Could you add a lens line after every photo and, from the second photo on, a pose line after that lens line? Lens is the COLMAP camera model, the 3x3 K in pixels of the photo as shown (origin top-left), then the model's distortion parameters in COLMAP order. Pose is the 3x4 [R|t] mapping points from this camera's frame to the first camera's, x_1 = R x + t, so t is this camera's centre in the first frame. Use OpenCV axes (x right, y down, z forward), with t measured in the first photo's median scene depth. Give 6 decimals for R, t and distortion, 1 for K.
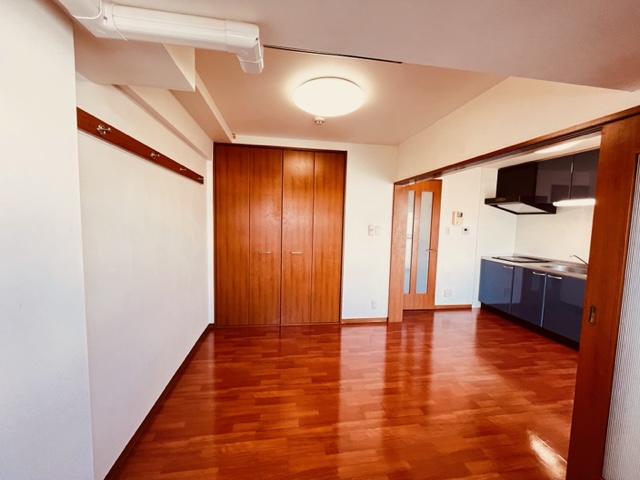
lens RADIAL K [[257.9, 0, 319.4], [0, 257.9, 241.3], [0, 0, 1]] dist [0.001444, -0.001515]
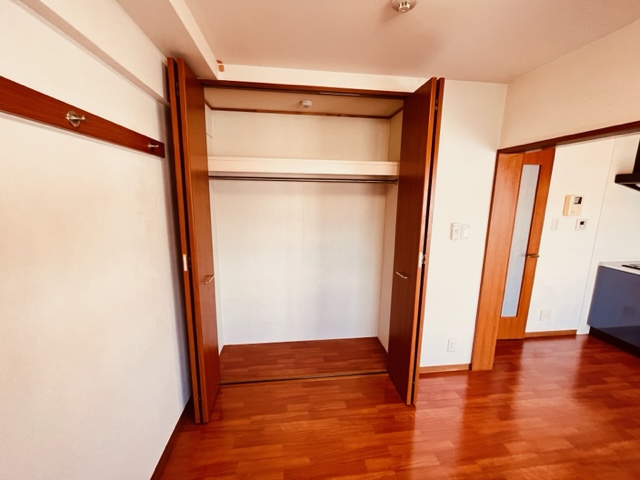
lens RADIAL K [[257.9, 0, 320.0], [0, 257.9, 239.1], [0, 0, 1]] dist [0.001444, -0.001515]
pose [[0.999658, -0.007168, -0.025136, -0.084611], [0.009416, 0.995851, 0.090508, -0.069734], [0.024383, -0.090714, 0.995578, 0.329092]]
